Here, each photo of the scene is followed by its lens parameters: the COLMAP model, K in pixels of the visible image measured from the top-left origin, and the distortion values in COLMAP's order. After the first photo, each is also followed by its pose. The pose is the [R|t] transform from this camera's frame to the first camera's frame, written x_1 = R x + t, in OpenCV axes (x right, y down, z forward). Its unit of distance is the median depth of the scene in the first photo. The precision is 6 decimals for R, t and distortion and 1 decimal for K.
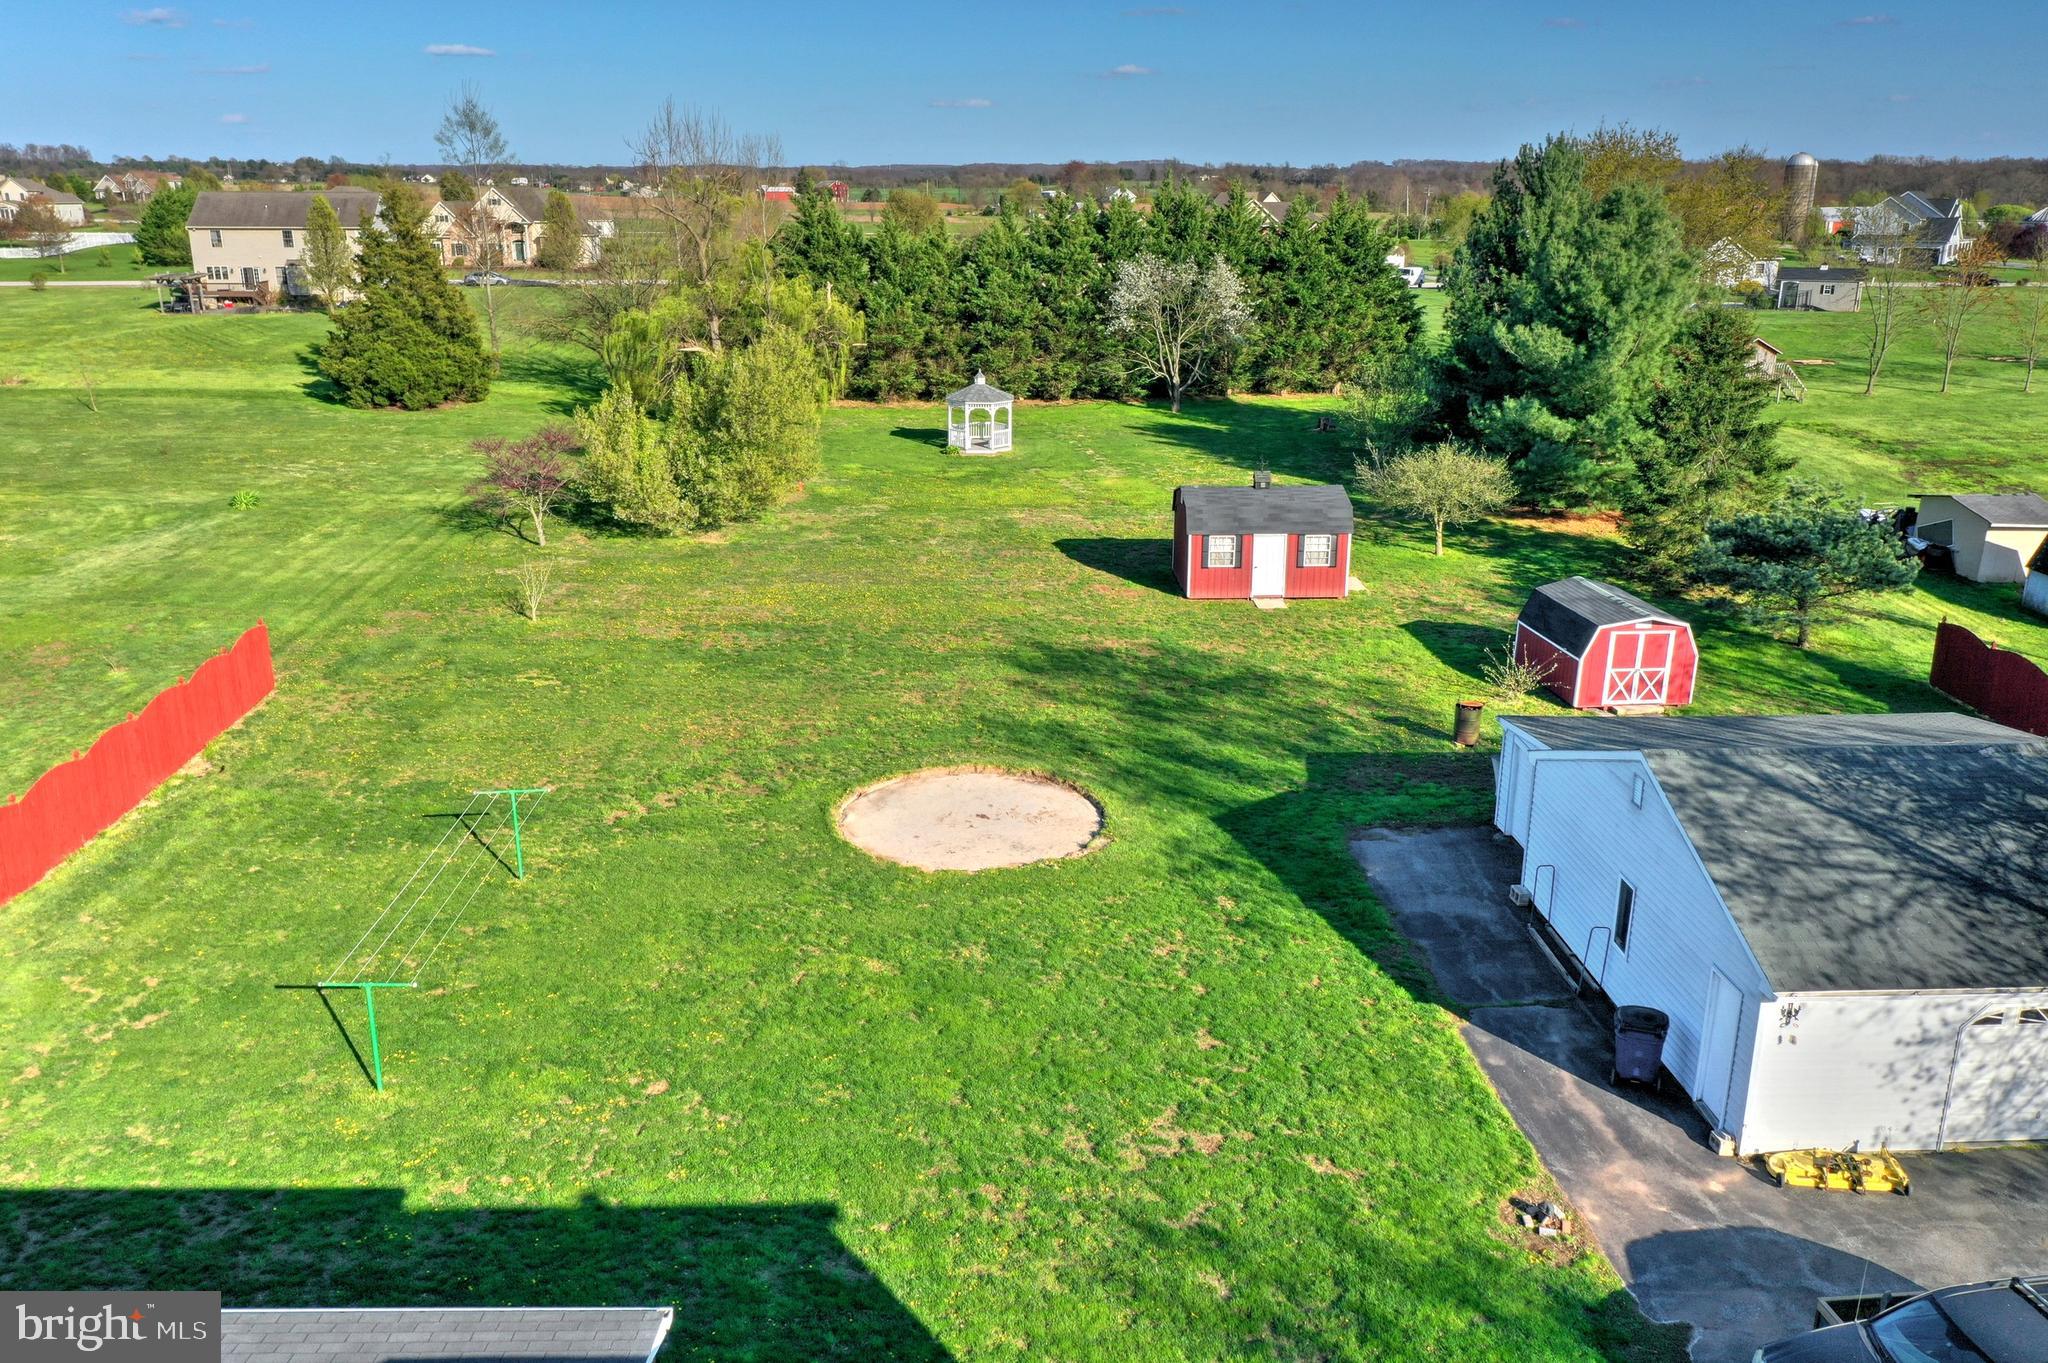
lens RADIAL K [[1615.8, 0, 1022.9], [0, 1615.8, 704.5], [0, 0, 1]] dist [0.009547, -0.000143]
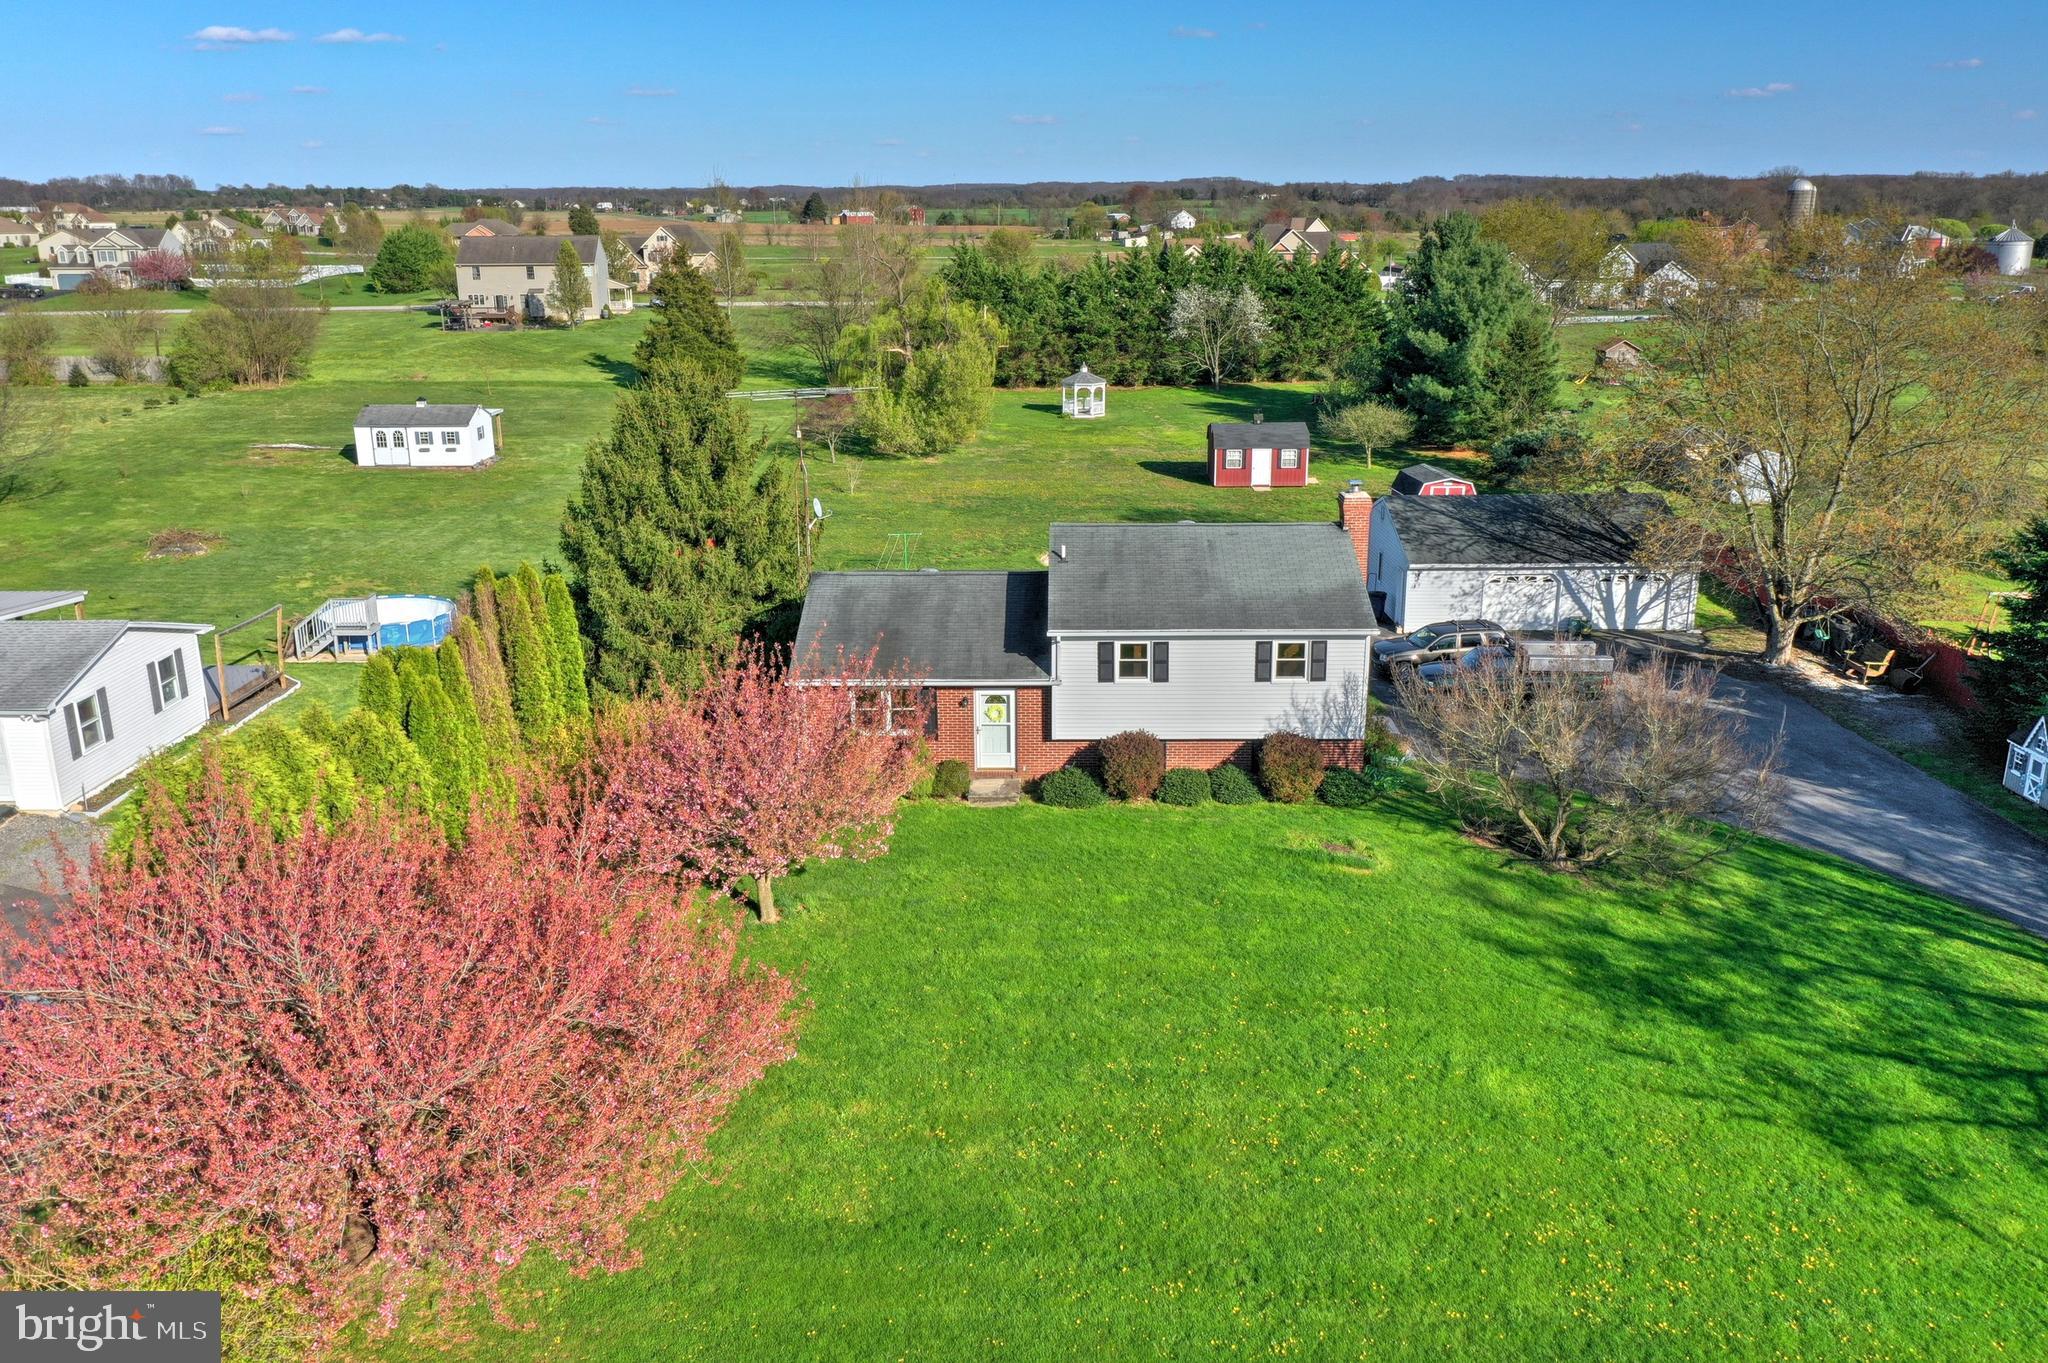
lens RADIAL K [[1618.6, 0, 1024.0], [0, 1618.6, 681.5], [0, 0, 1]] dist [0.004429, 0.001165]
pose [[0.999320, 0.002599, -0.036786, -0.040108], [-0.003444, 0.999731, -0.022934, 0.191622], [0.036717, 0.023045, 0.999060, -0.772934]]
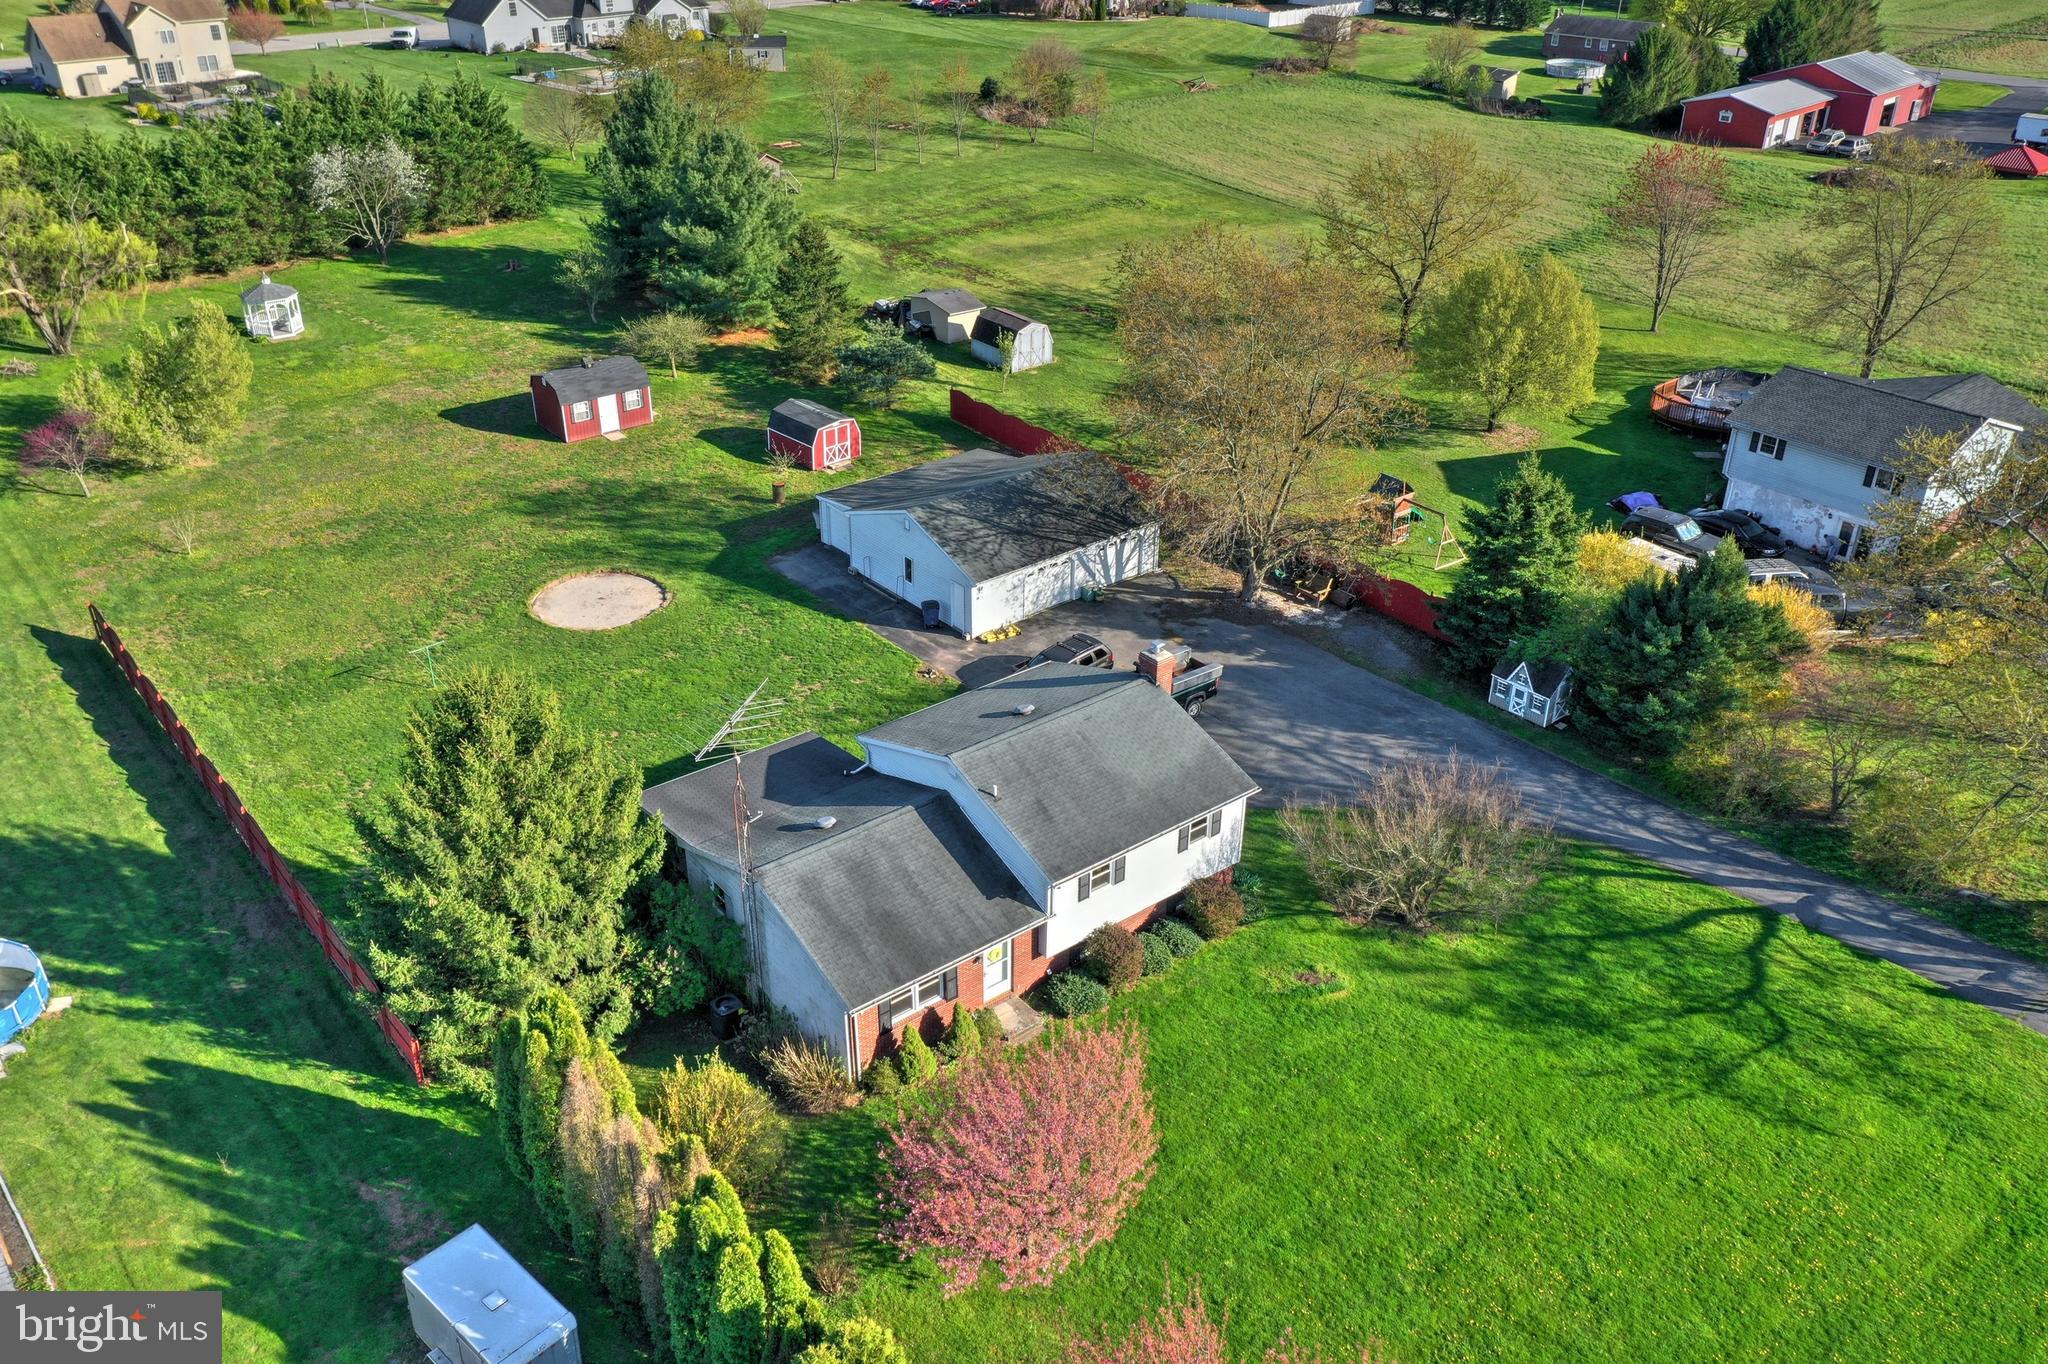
lens RADIAL K [[1644.6, 0, 1024.8], [0, 1644.6, 670.3], [0, 0, 1]] dist [-0.000163, 0.003732]
pose [[0.796646, -0.286189, 0.532401, -0.510246], [0.177554, 0.952748, 0.246467, -0.182621], [-0.577780, -0.101817, 0.809817, -0.699011]]
